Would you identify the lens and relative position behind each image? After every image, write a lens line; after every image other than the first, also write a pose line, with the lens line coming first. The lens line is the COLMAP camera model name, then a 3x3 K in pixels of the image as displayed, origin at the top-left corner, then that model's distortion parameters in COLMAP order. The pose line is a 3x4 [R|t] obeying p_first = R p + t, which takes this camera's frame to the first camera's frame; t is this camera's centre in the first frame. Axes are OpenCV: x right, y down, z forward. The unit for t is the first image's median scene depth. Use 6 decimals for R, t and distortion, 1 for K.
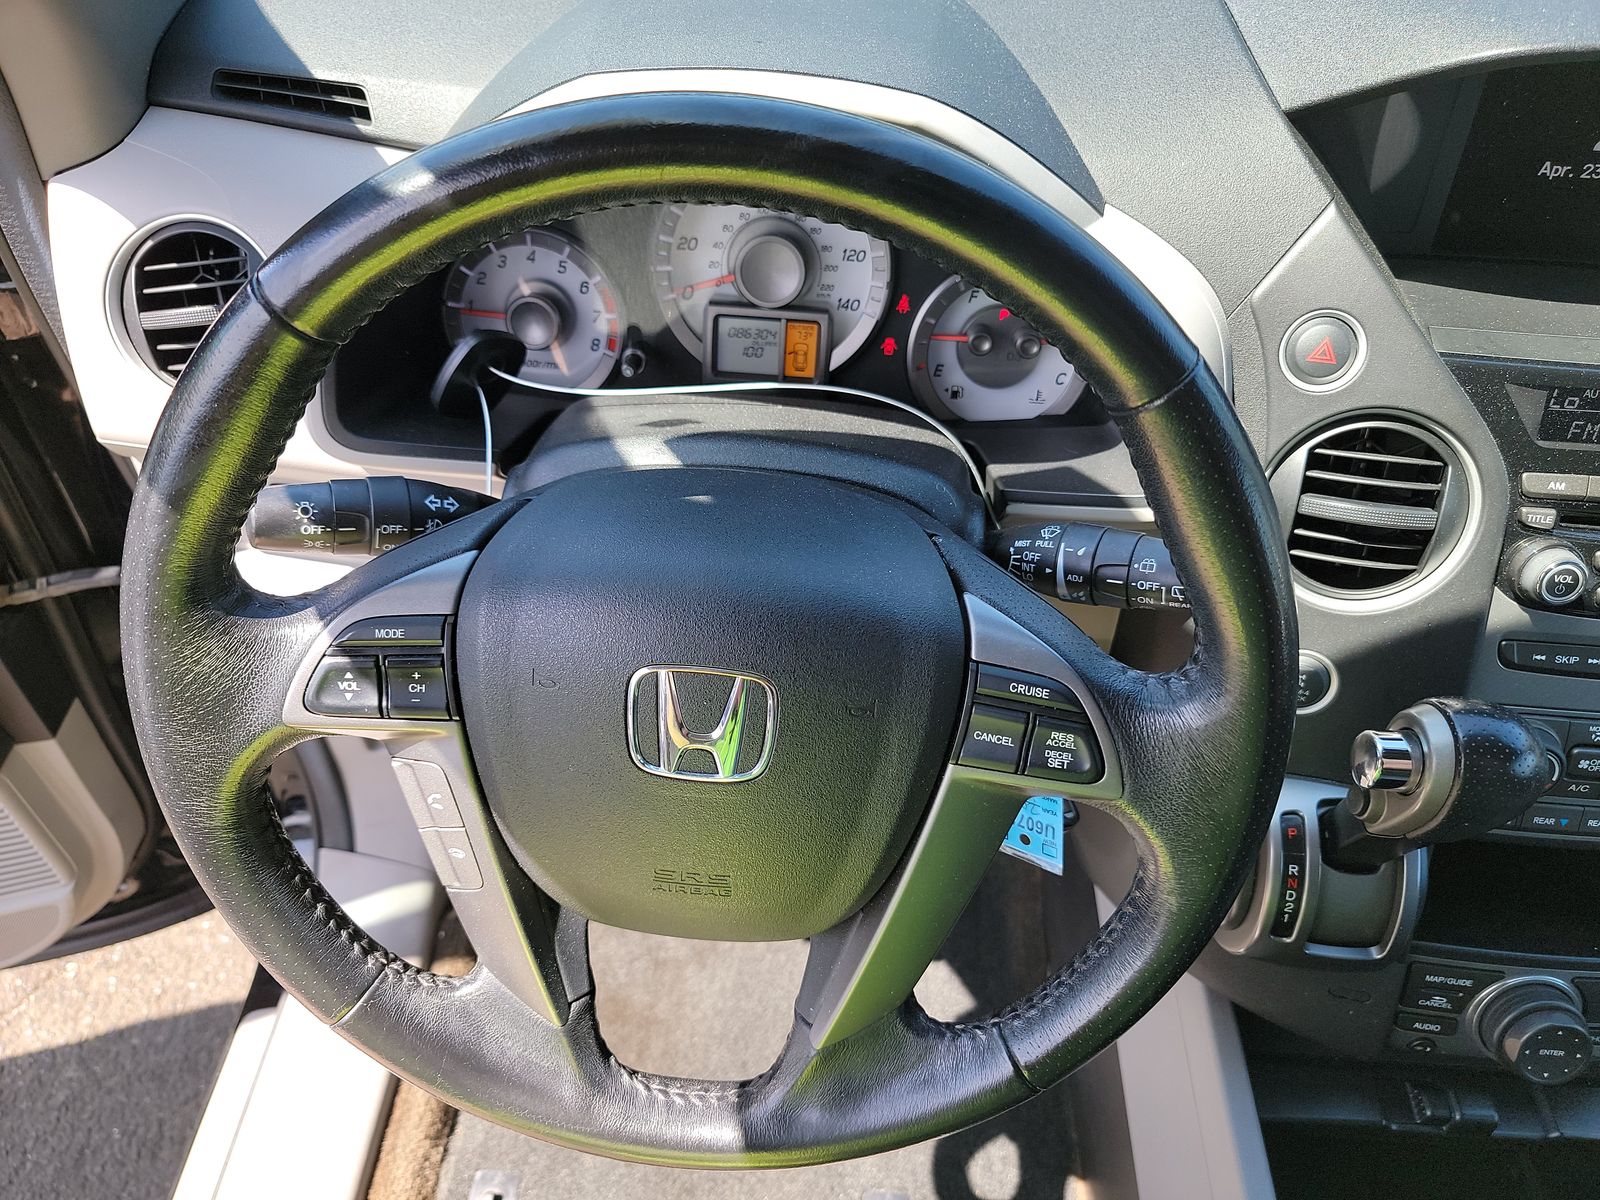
lens RADIAL K [[1131.1, 0, 793.1], [0, 1131.1, 610.1], [0, 0, 1]] dist [0.032895, -0.025678]
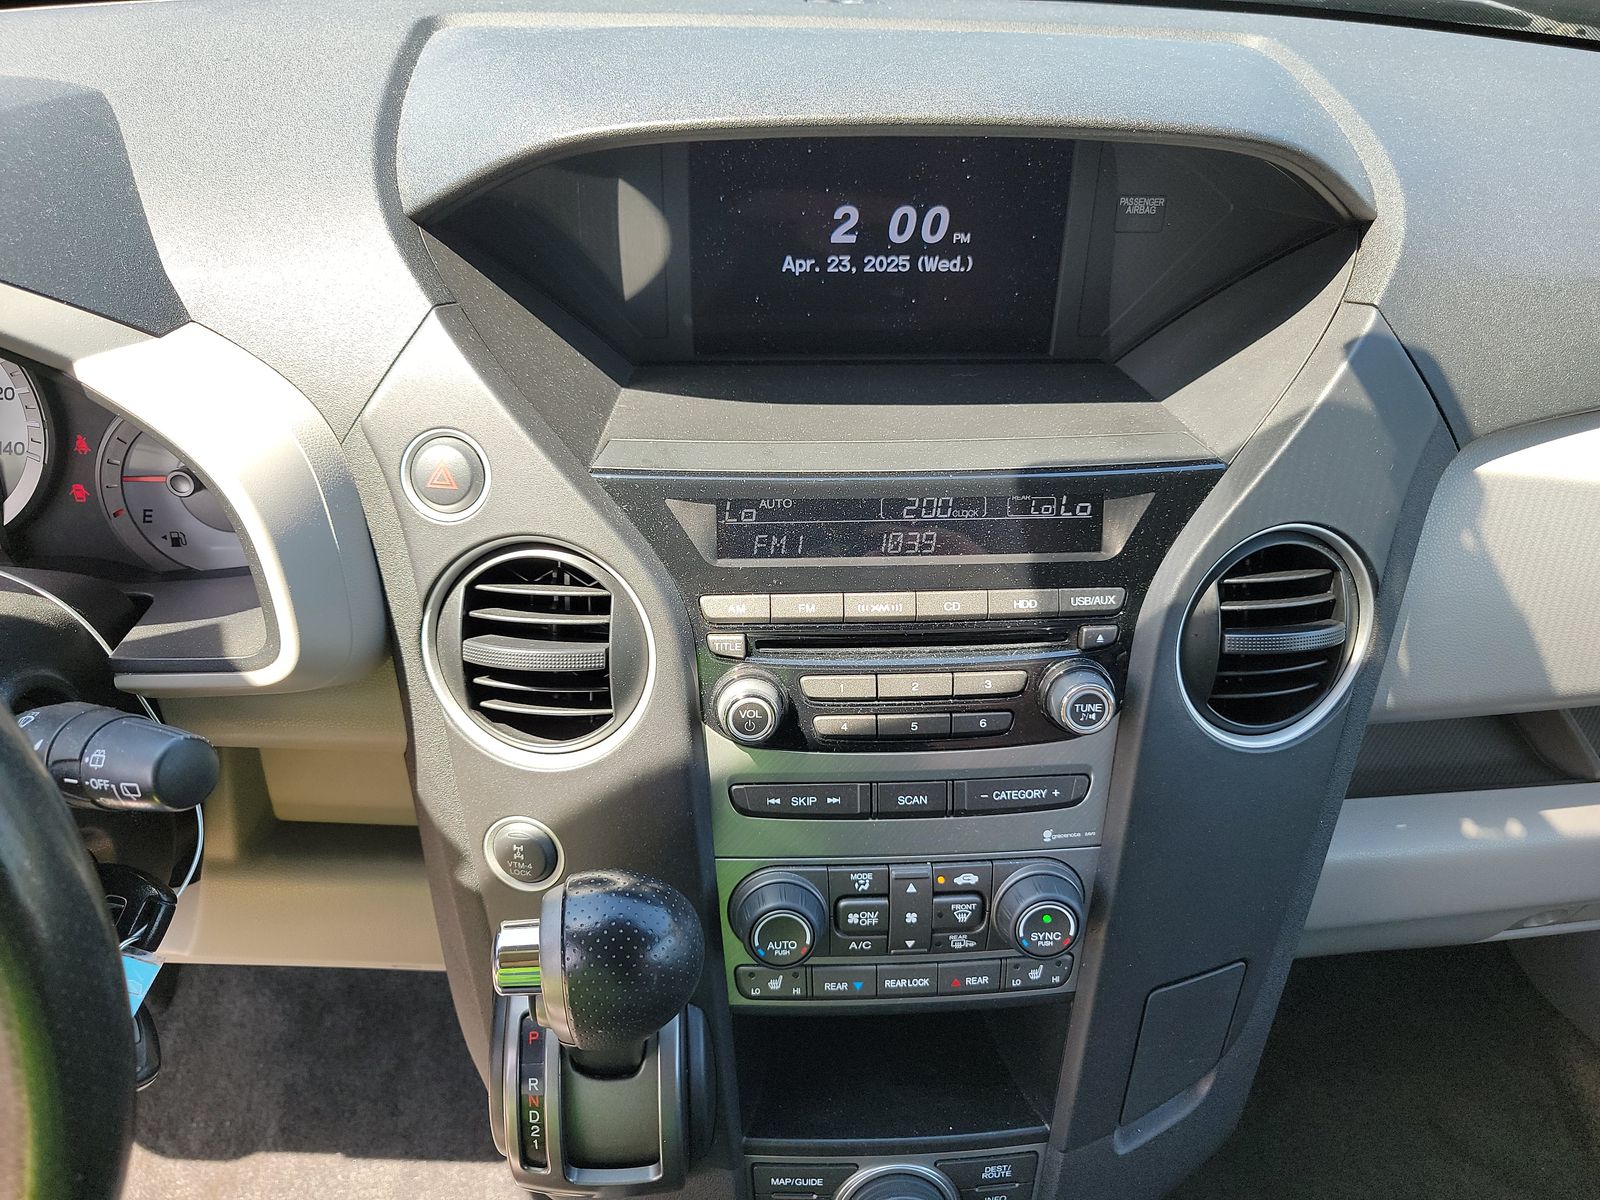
lens RADIAL K [[1131.1, 0, 801.2], [0, 1131.1, 590.0], [0, 0, 1]] dist [0.032895, -0.025678]
pose [[0.992445, -0.074567, 0.097429, 0.560305], [0.085195, 0.990283, -0.109913, -0.020180], [-0.088287, 0.117383, 0.989155, 0.114958]]
